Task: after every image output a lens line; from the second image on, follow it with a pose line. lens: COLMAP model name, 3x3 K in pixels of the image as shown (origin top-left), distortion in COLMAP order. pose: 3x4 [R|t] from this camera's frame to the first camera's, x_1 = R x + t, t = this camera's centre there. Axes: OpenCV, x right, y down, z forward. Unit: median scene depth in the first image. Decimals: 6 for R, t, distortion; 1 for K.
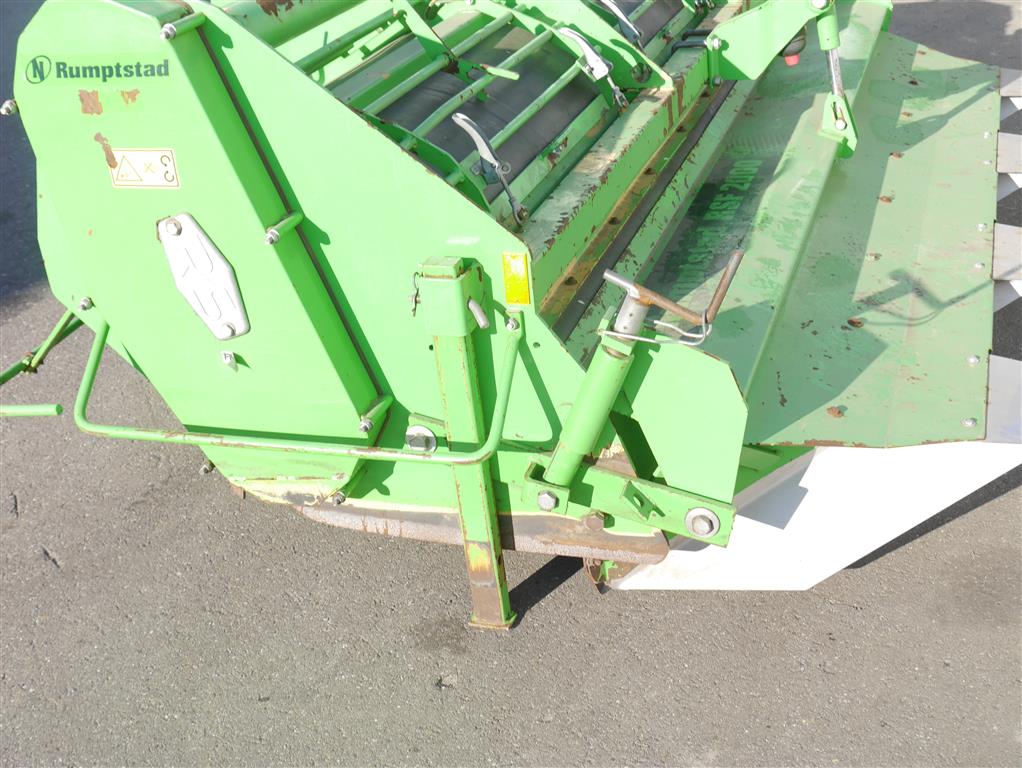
lens RADIAL K [[1397.8, 0, 511.0], [0, 1397.8, 385.1], [0, 0, 1]] dist [-0.037622, 0.000000]
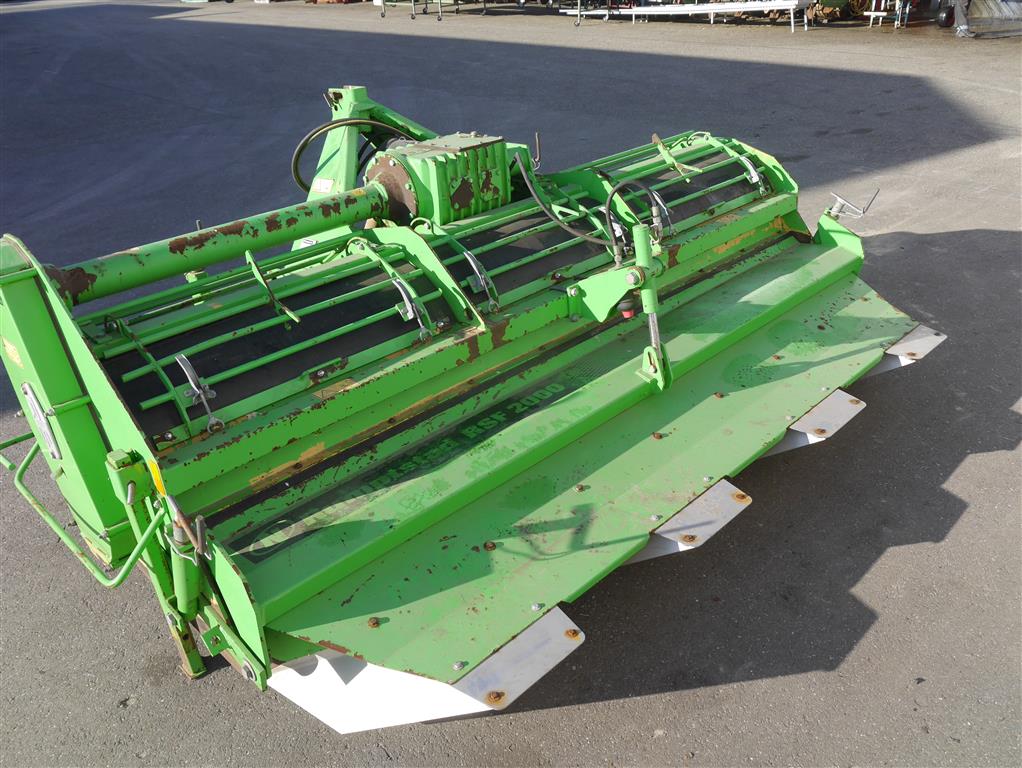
lens RADIAL K [[860.6, 0, 510.6], [0, 860.6, 381.4], [0, 0, 1]] dist [-0.049399, 0.000481]
pose [[0.890389, 0.215059, -0.401193, 0.512343], [-0.203616, 0.976435, 0.071520, -0.237881], [0.407120, 0.018008, 0.913197, 0.241996]]
